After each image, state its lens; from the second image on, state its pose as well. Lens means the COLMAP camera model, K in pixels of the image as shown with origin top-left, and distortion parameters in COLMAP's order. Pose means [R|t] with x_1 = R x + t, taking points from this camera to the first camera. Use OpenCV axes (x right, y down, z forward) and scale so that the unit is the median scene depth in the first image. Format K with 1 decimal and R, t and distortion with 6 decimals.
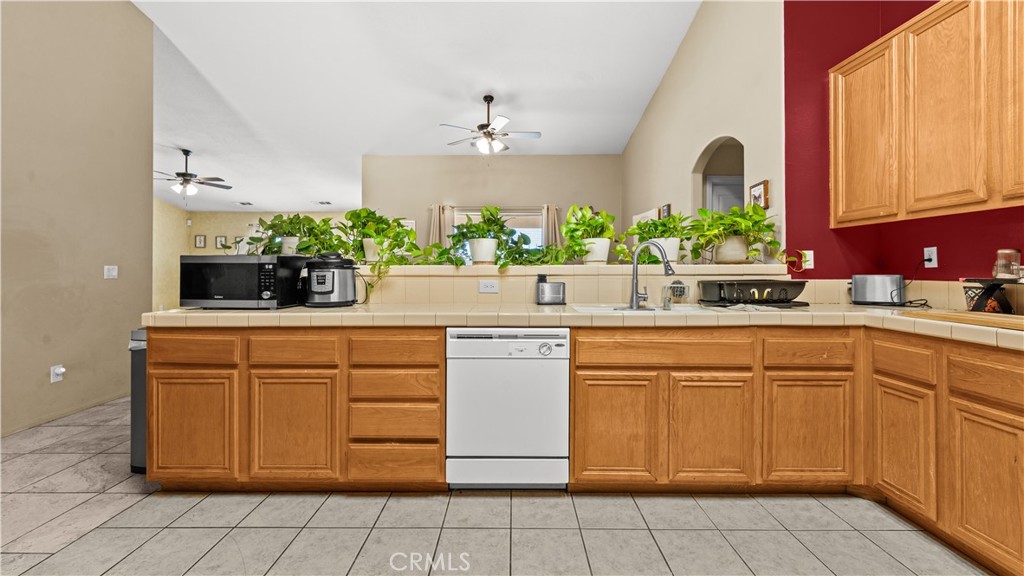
lens RADIAL K [[416.3, 0, 508.0], [0, 416.3, 266.4], [0, 0, 1]] dist [0.002273, -0.000475]
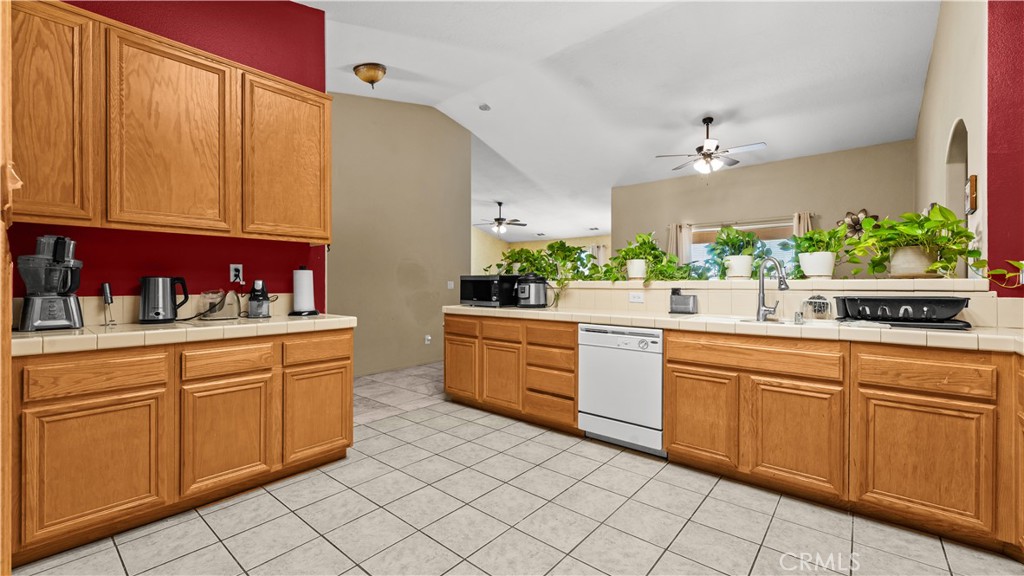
lens RADIAL K [[416.3, 0, 516.0], [0, 416.3, 286.0], [0, 0, 1]] dist [0.002273, -0.000475]
pose [[0.769553, 0.005143, -0.638562, 0.598797], [0.001428, 0.999951, 0.009775, 0.001004], [0.638581, -0.008434, 0.769508, -0.260073]]
